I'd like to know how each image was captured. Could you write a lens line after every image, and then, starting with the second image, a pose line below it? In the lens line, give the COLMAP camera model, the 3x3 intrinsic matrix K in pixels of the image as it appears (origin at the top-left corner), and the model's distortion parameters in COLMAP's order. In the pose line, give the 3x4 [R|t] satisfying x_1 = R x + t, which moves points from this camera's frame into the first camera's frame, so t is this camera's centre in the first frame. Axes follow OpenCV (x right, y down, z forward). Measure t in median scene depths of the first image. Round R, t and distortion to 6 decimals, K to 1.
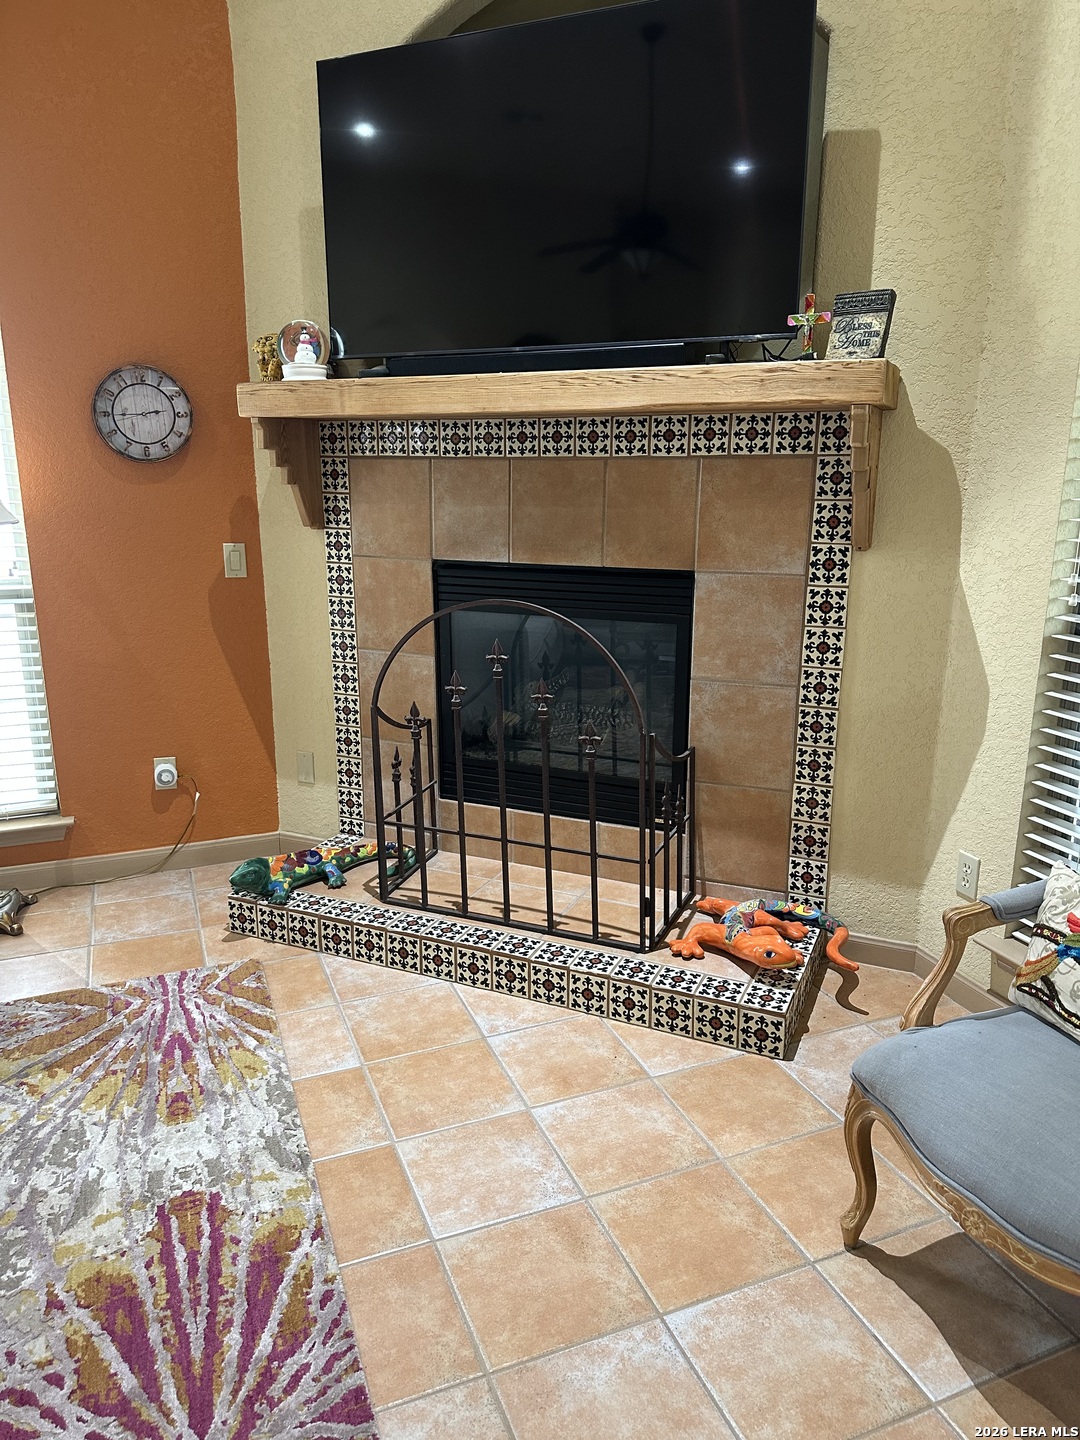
lens RADIAL K [[1018.5, 0, 544.1], [0, 1018.5, 726.1], [0, 0, 1]] dist [0.064666, -0.080258]
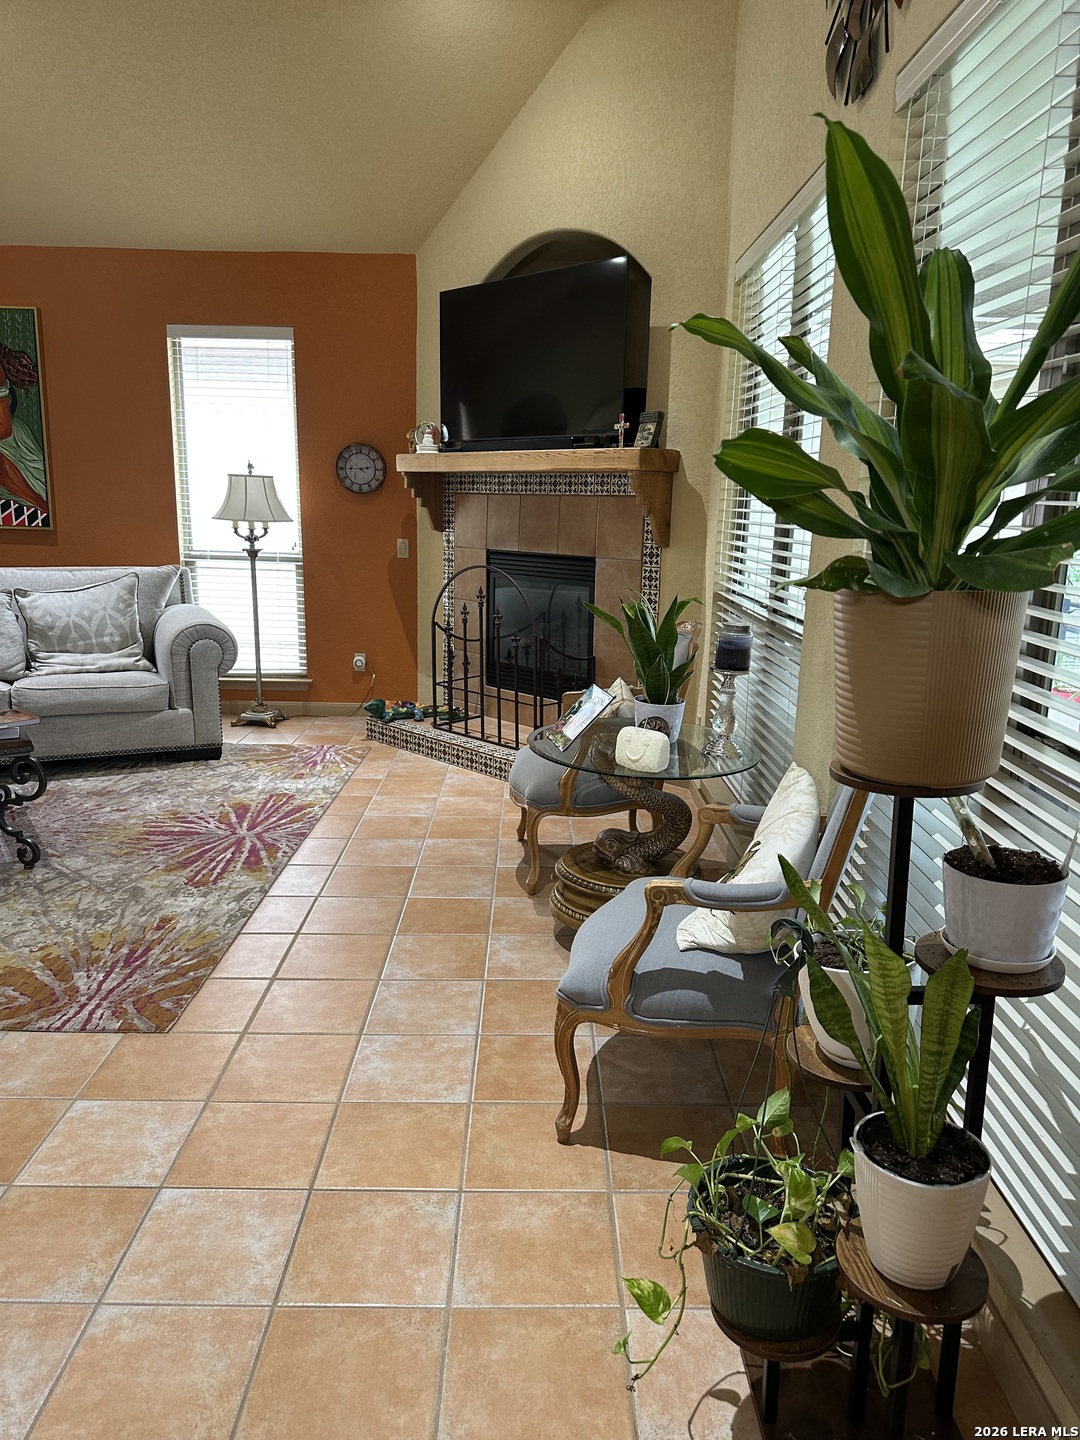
lens RADIAL K [[1018.5, 0, 550.0], [0, 1018.5, 717.3], [0, 0, 1]] dist [0.064666, -0.080258]
pose [[0.934572, 0.093799, -0.343186, 0.695997], [-0.108255, 0.993853, -0.023164, 0.176974], [0.338903, 0.058800, 0.938982, -0.699255]]
